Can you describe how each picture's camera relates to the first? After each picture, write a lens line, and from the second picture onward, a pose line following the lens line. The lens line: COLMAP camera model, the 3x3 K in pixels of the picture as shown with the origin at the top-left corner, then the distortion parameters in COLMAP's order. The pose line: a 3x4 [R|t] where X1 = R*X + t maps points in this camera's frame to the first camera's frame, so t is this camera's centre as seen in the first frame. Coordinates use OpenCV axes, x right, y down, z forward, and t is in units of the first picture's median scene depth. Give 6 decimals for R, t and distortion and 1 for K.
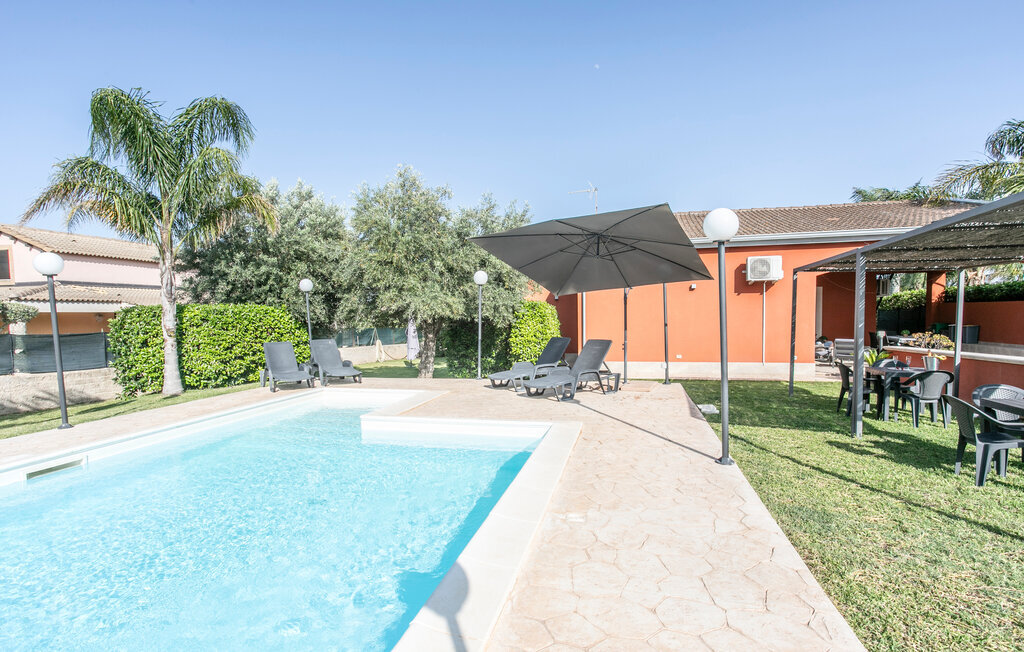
lens RADIAL K [[506.4, 0, 508.5], [0, 506.4, 338.1], [0, 0, 1]] dist [-0.049154, 0.034419]
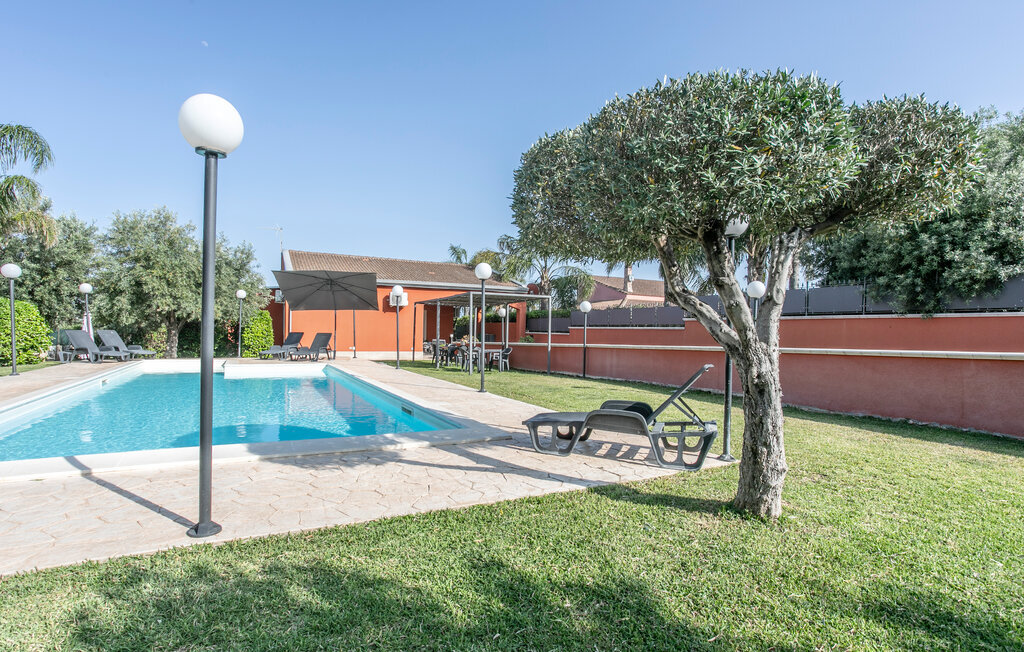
lens RADIAL K [[506.4, 0, 508.5], [0, 506.4, 338.1], [0, 0, 1]] dist [-0.049154, 0.034419]
pose [[0.749412, 0.021086, 0.661768, -0.419984], [-0.001582, 0.999547, -0.030057, 0.059450], [-0.662102, 0.021478, 0.749106, -0.663557]]
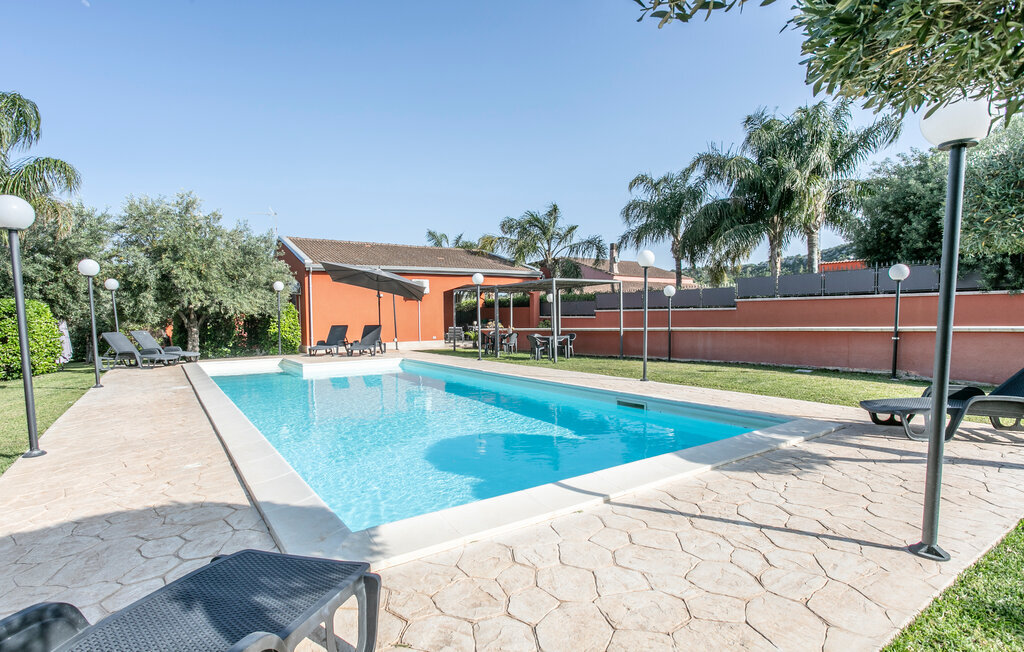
lens RADIAL K [[506.4, 0, 508.5], [0, 506.4, 338.1], [0, 0, 1]] dist [-0.049154, 0.034419]
pose [[0.661081, -0.028527, 0.749772, -0.642456], [0.035415, 0.999350, 0.006798, 0.041484], [-0.749478, 0.022059, 0.661661, -0.413746]]
